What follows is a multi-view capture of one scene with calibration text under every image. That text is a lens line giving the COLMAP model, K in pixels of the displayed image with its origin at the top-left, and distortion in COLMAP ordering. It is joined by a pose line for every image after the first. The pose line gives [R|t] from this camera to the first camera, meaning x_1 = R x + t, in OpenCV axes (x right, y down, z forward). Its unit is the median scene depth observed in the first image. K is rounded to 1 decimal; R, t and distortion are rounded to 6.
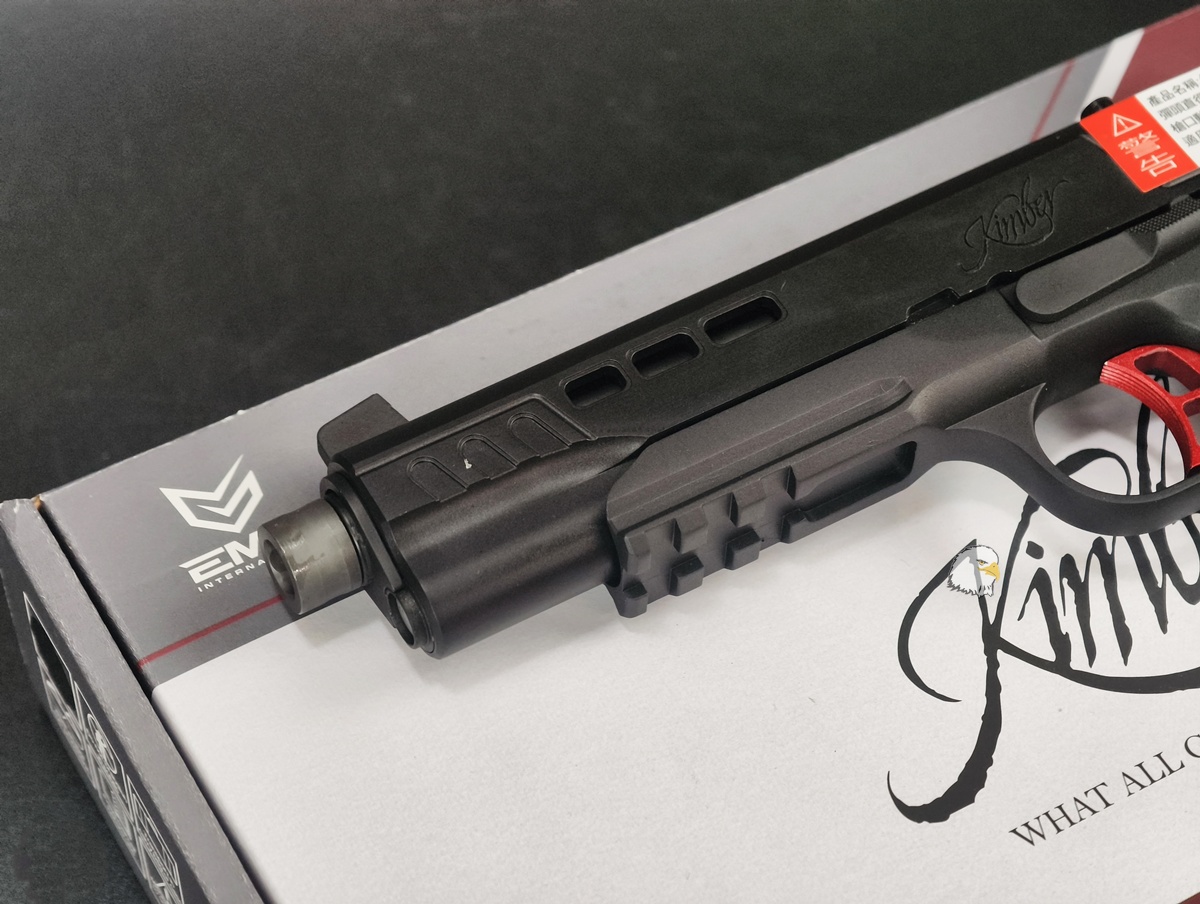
lens RADIAL K [[2874.4, 0, 600.0], [0, 2874.4, 452.0], [0, 0, 1]] dist [0.484844, -2.692341]
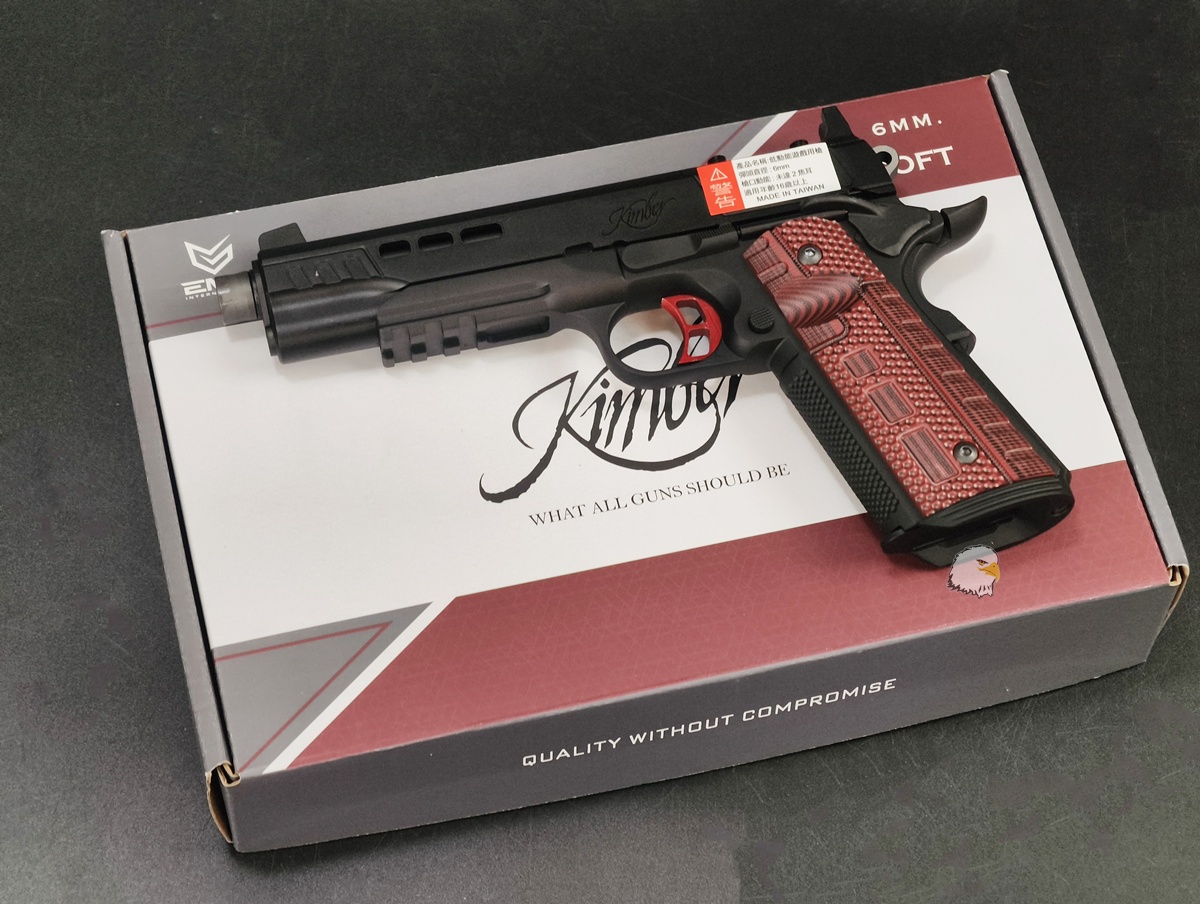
lens RADIAL K [[2874.4, 0, 600.0], [0, 2874.4, 452.0], [0, 0, 1]] dist [0.484844, -2.692341]
pose [[0.957031, 0.253051, -0.141623, 0.438000], [-0.230854, 0.960399, 0.156014, -0.225422], [0.175494, -0.116616, 0.977549, -0.901418]]
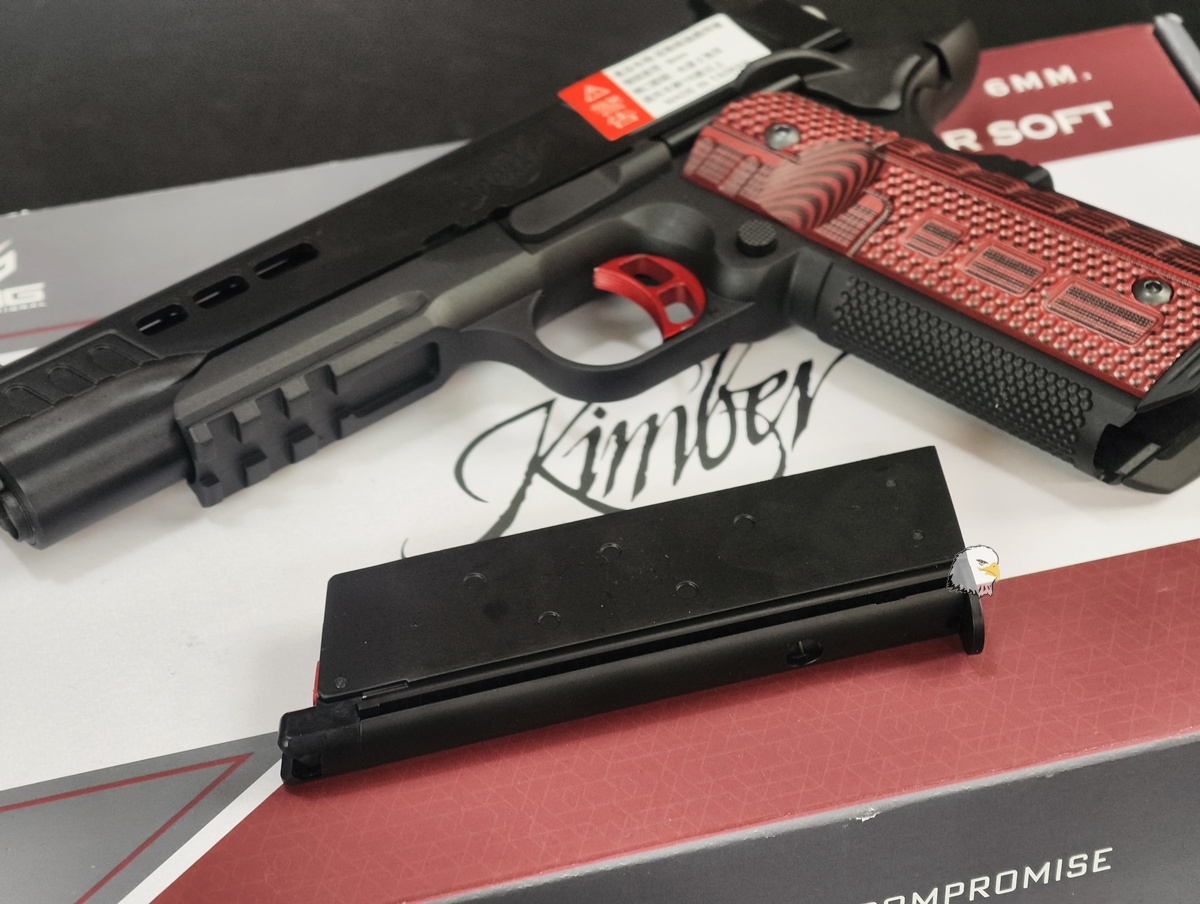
lens RADIAL K [[2874.4, 0, 600.0], [0, 2874.4, 452.0], [0, 0, 1]] dist [0.484844, -2.692341]
pose [[0.993457, -0.105431, 0.043899, 0.118420], [0.110043, 0.986534, -0.120998, 0.194020], [-0.030551, 0.125037, 0.991682, -0.196673]]
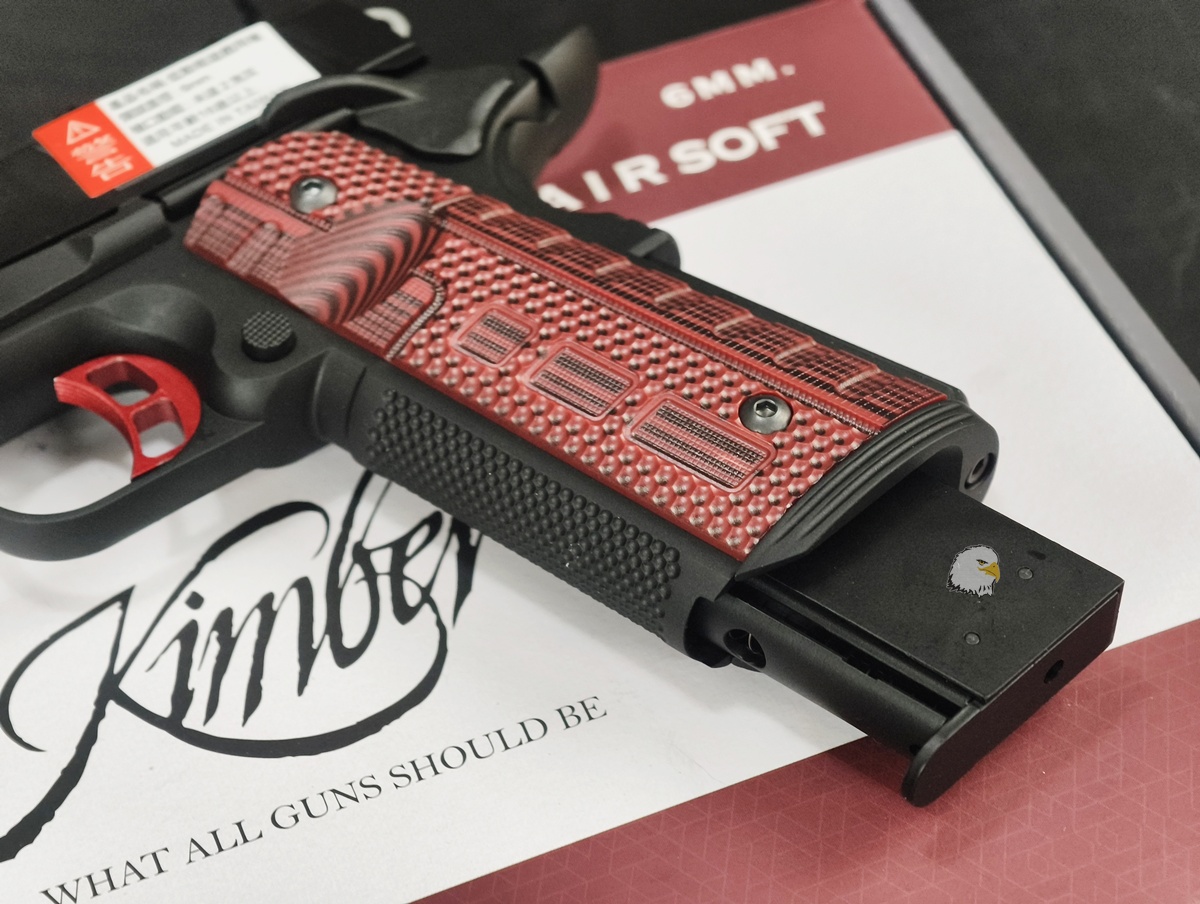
lens RADIAL K [[2874.4, 0, 600.0], [0, 2874.4, 452.0], [0, 0, 1]] dist [0.484844, -2.692341]
pose [[0.992481, -0.117779, 0.033303, 0.317707], [0.119904, 0.990221, -0.071307, 0.080423], [-0.024579, 0.074764, 0.996898, 0.075193]]
